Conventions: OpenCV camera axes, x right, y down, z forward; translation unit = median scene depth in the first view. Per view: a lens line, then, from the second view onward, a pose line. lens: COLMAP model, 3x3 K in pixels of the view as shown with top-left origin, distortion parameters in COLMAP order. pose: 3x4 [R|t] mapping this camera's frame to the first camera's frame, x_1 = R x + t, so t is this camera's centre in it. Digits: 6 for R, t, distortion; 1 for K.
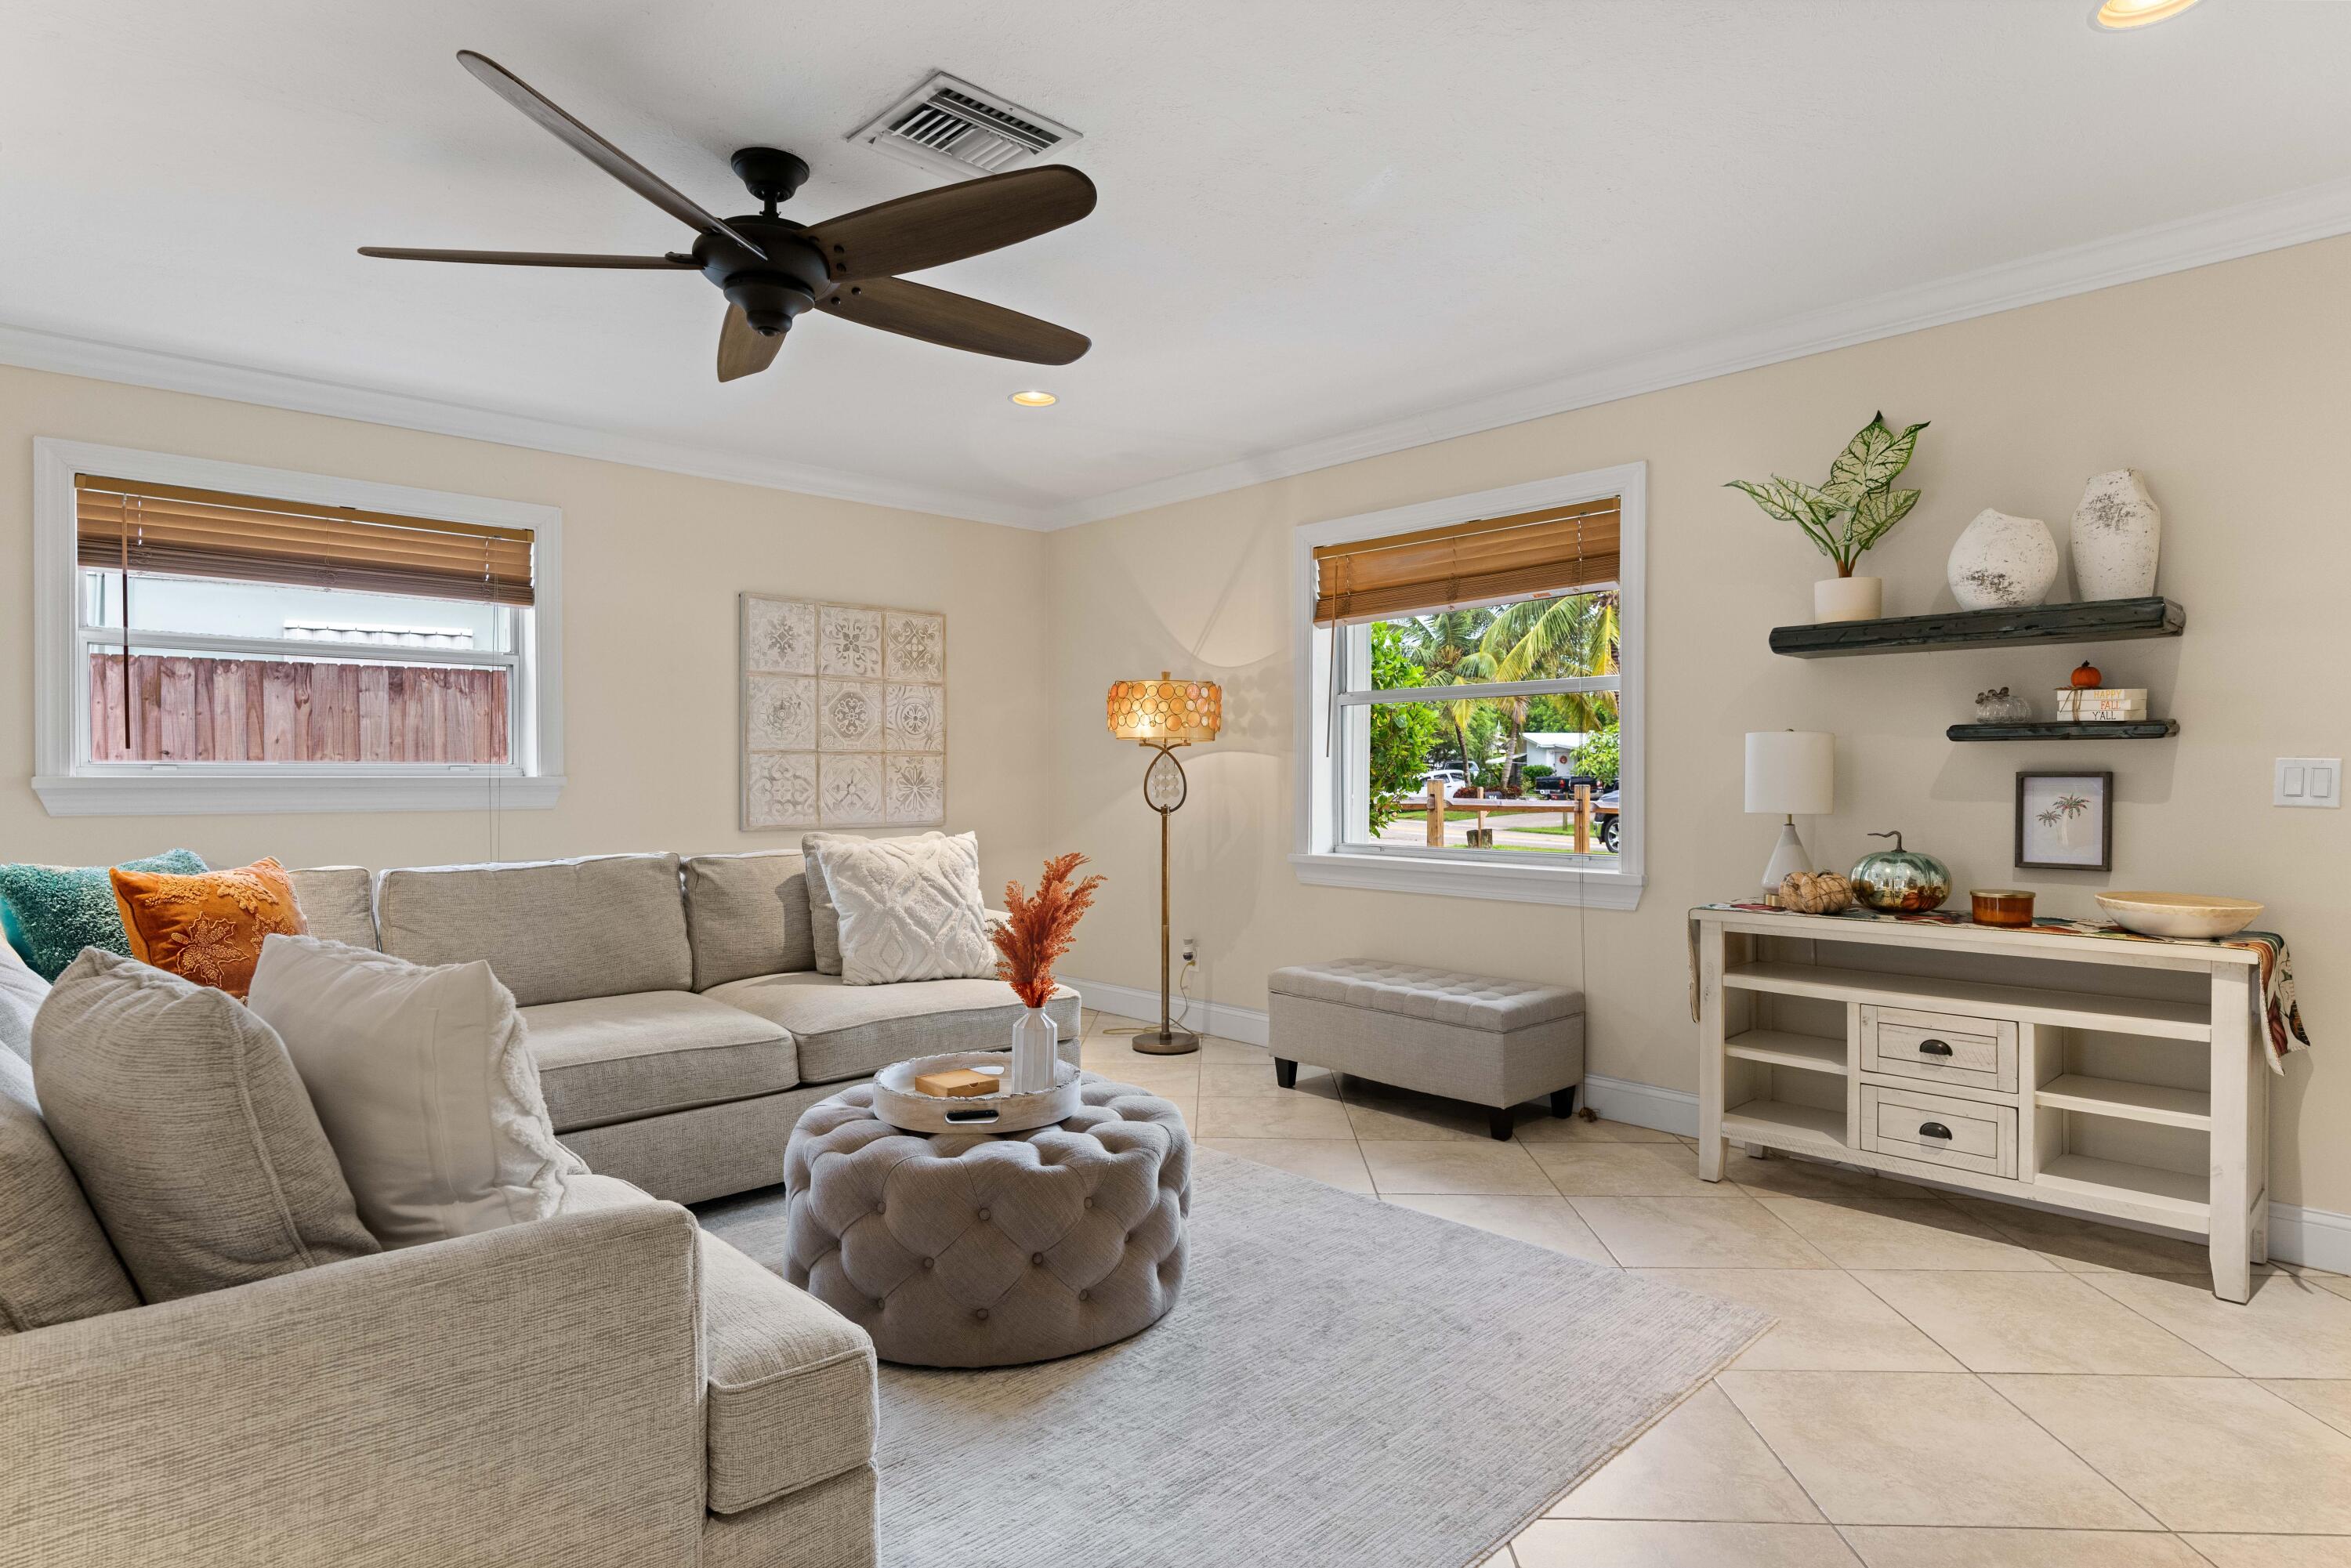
lens RADIAL K [[1266.2, 0, 1165.8], [0, 1266.2, 789.5], [0, 0, 1]] dist [-0.004779, 0.000916]
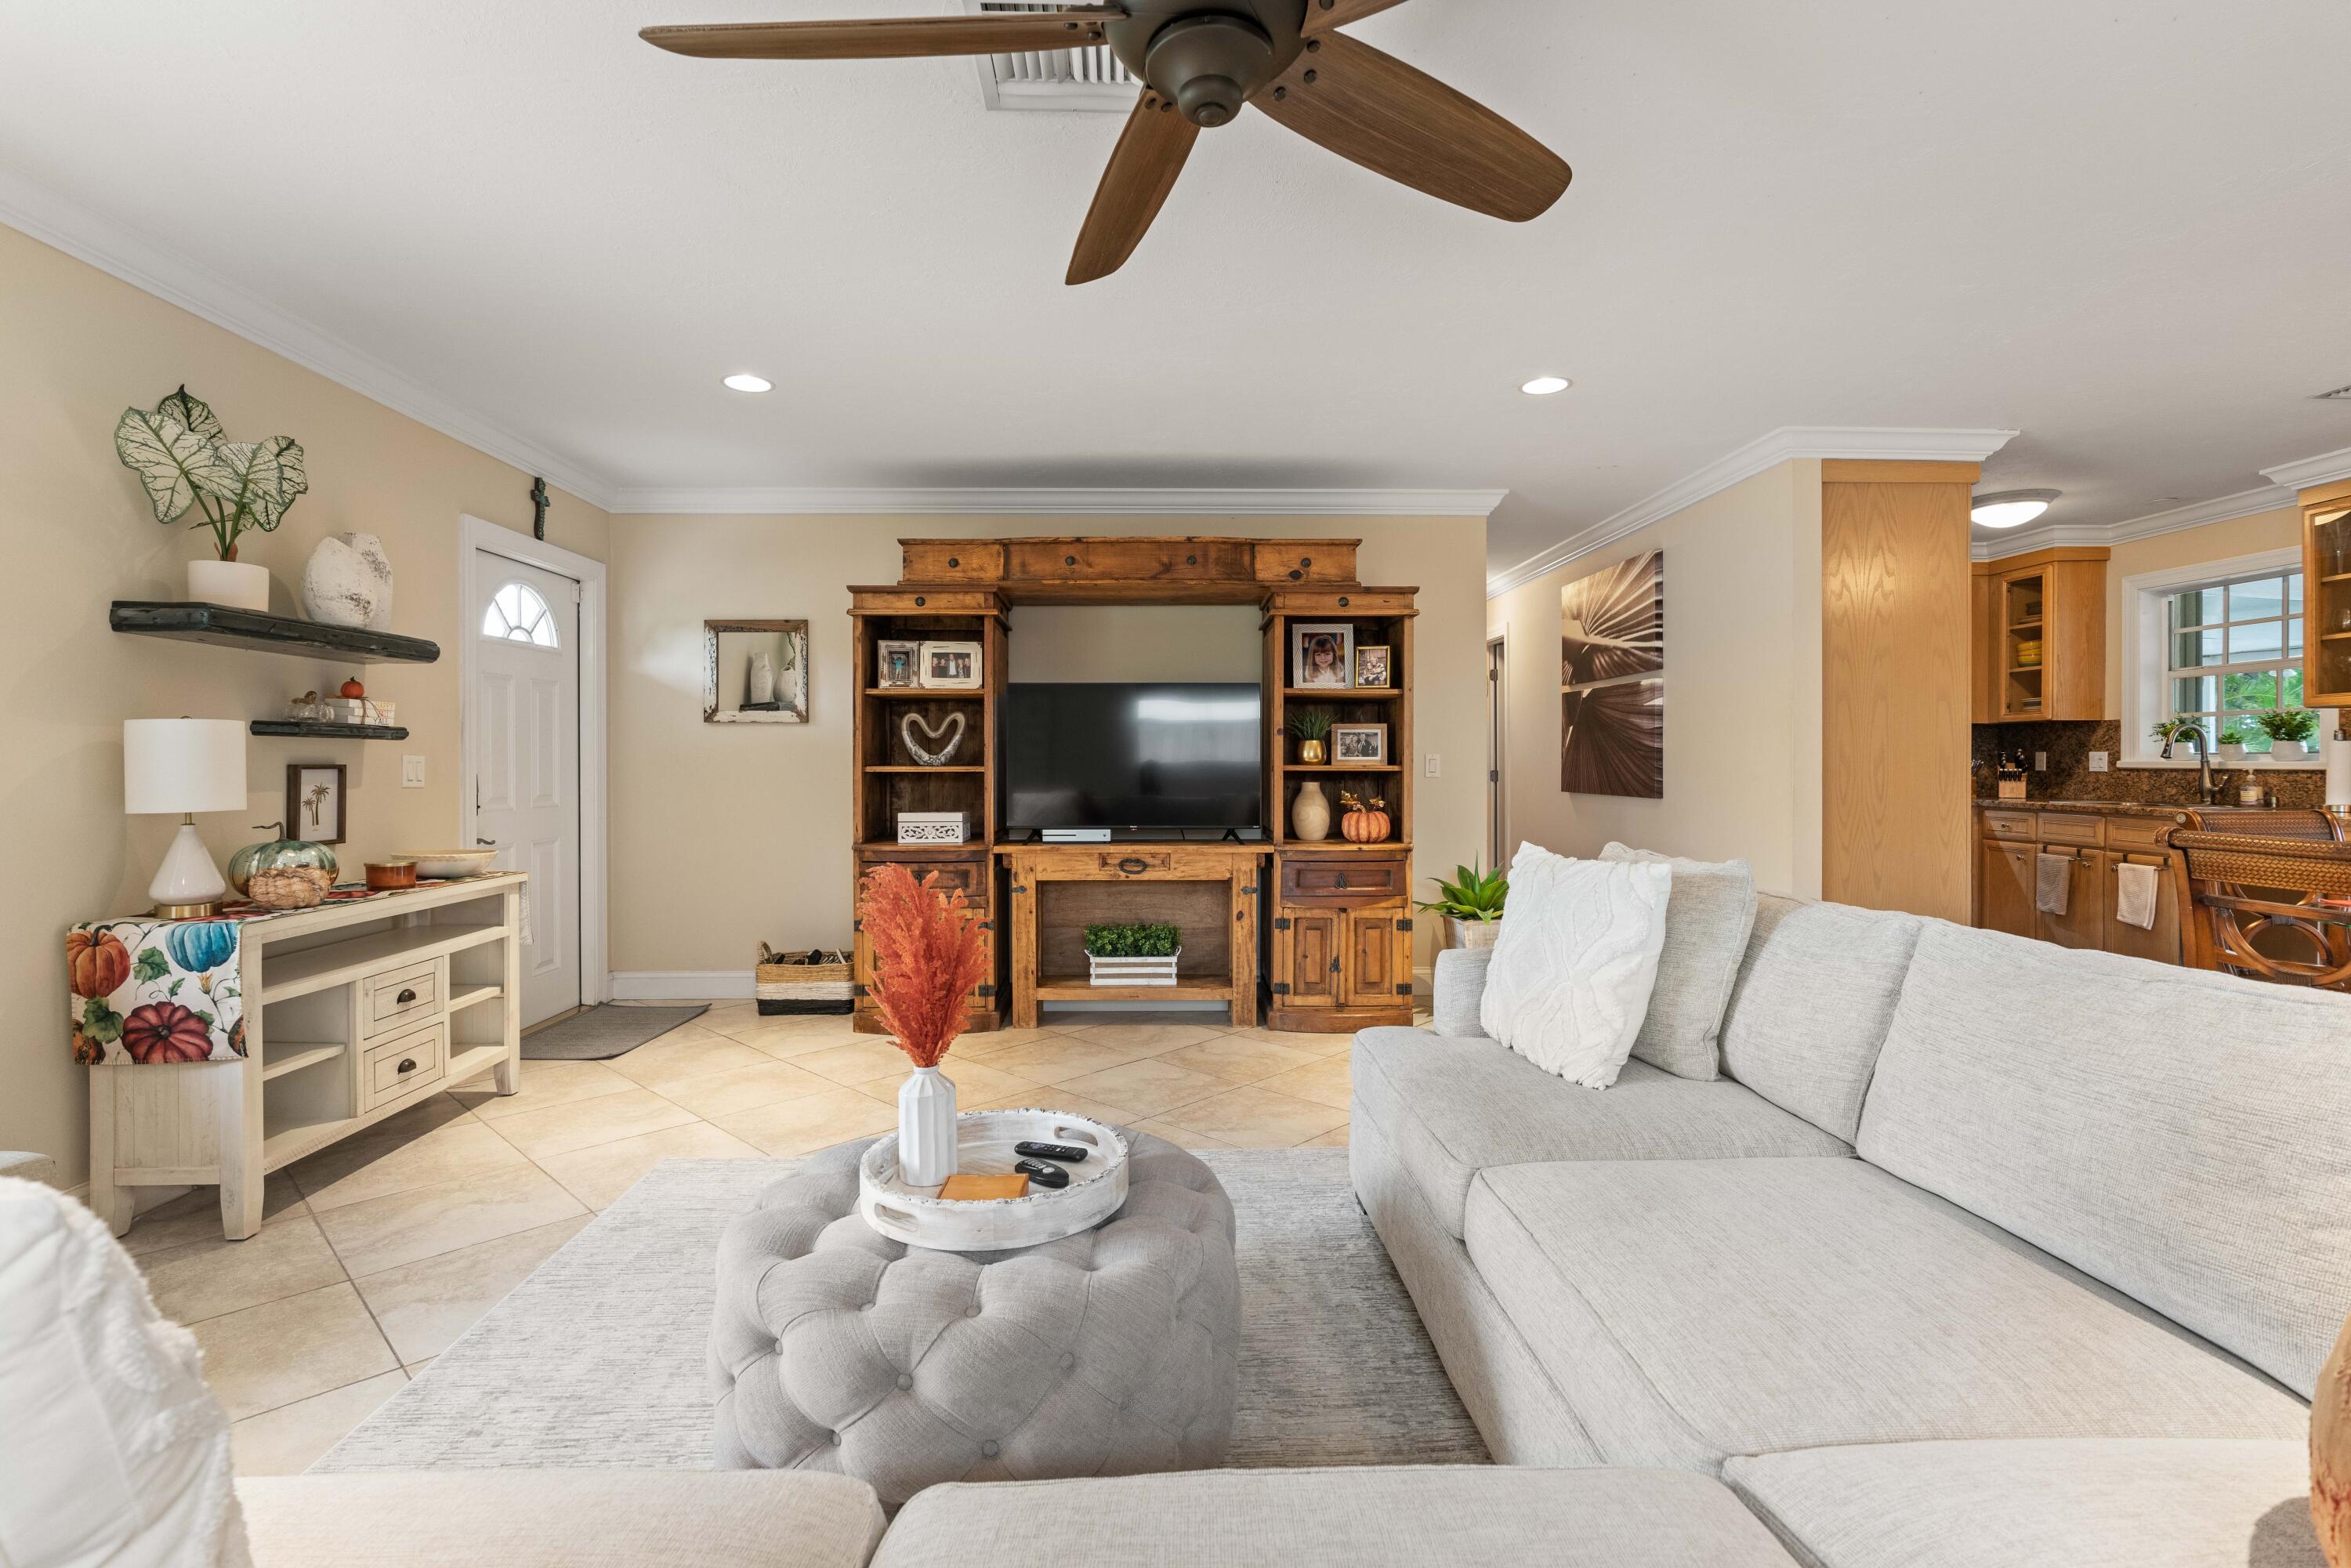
lens RADIAL K [[1084.0, 0, 1167.4], [0, 1084.0, 769.5], [0, 0, 1]] dist [-0.009382, 0.001237]
pose [[-0.749288, -0.001613, 0.662242, -0.481760], [0.011217, 0.999823, 0.015126, -0.013193], [-0.662149, 0.018762, -0.749137, 1.029038]]
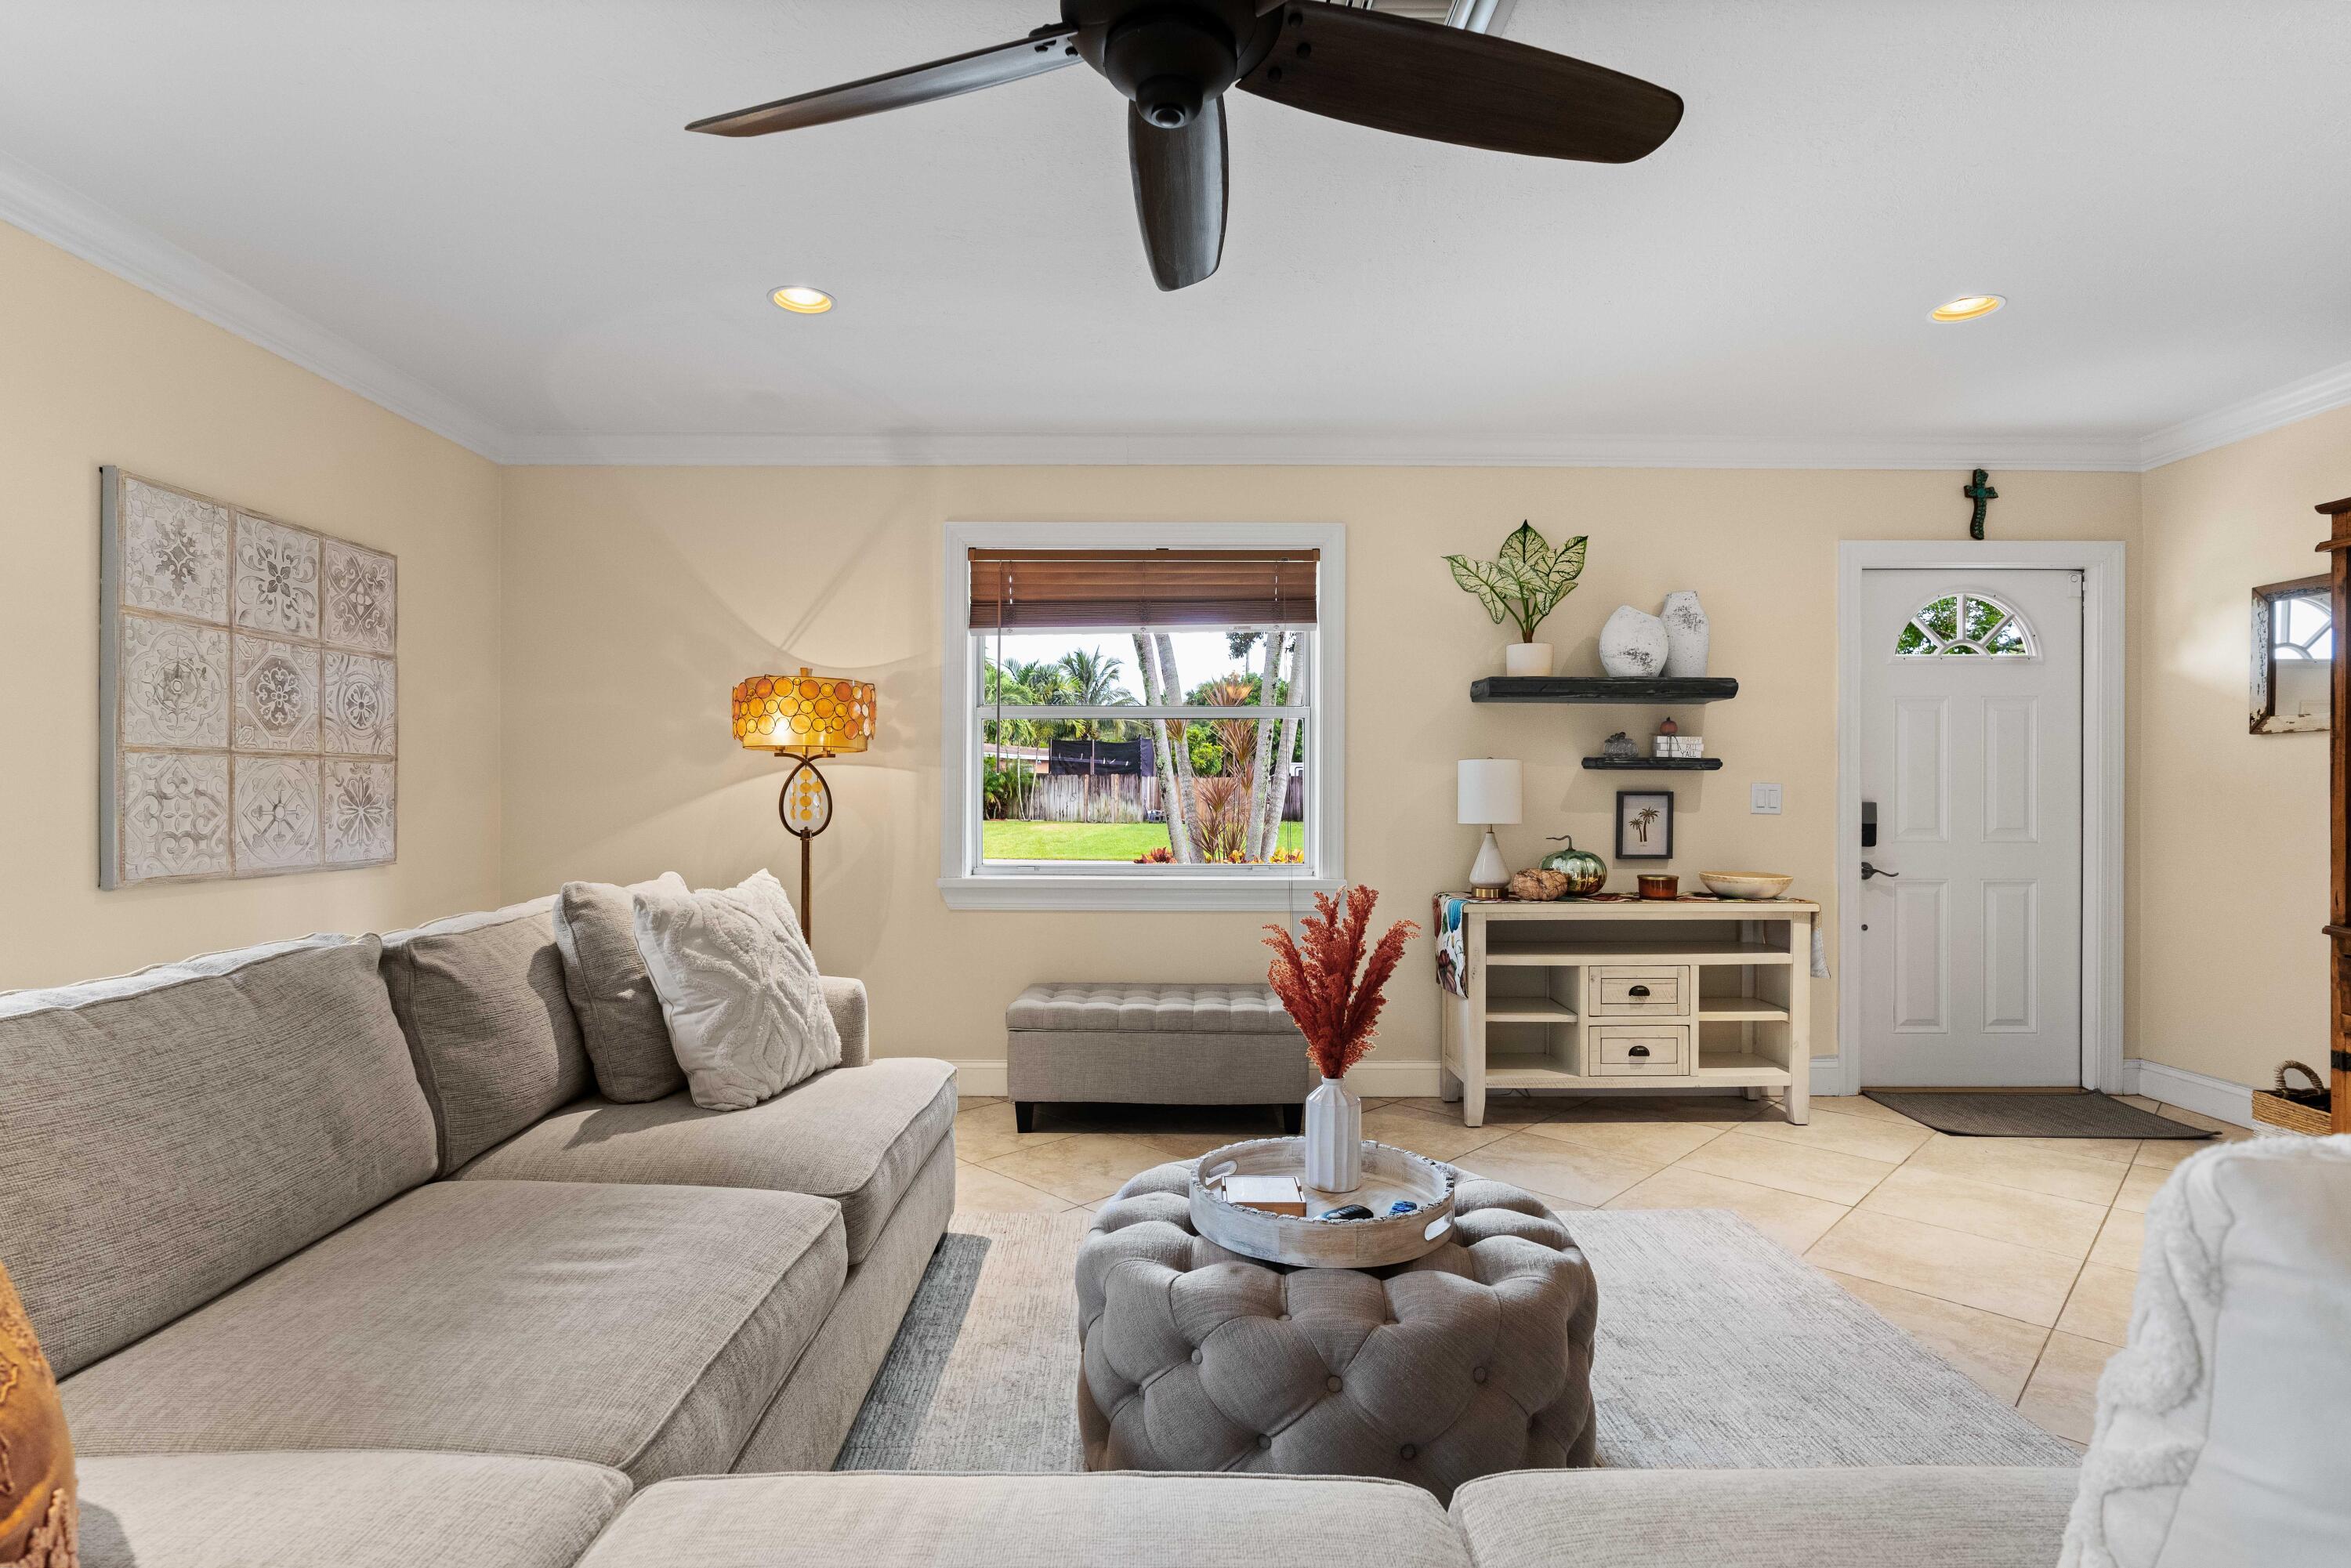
lens RADIAL K [[1148.7, 0, 1165.9], [0, 1148.7, 793.3], [0, 0, 1]] dist [-0.009431, 0.001937]
pose [[0.677755, 0.001619, 0.735286, -0.531495], [0.005796, 0.999955, -0.007544, -0.004521], [-0.735265, 0.009374, 0.677715, 0.424830]]
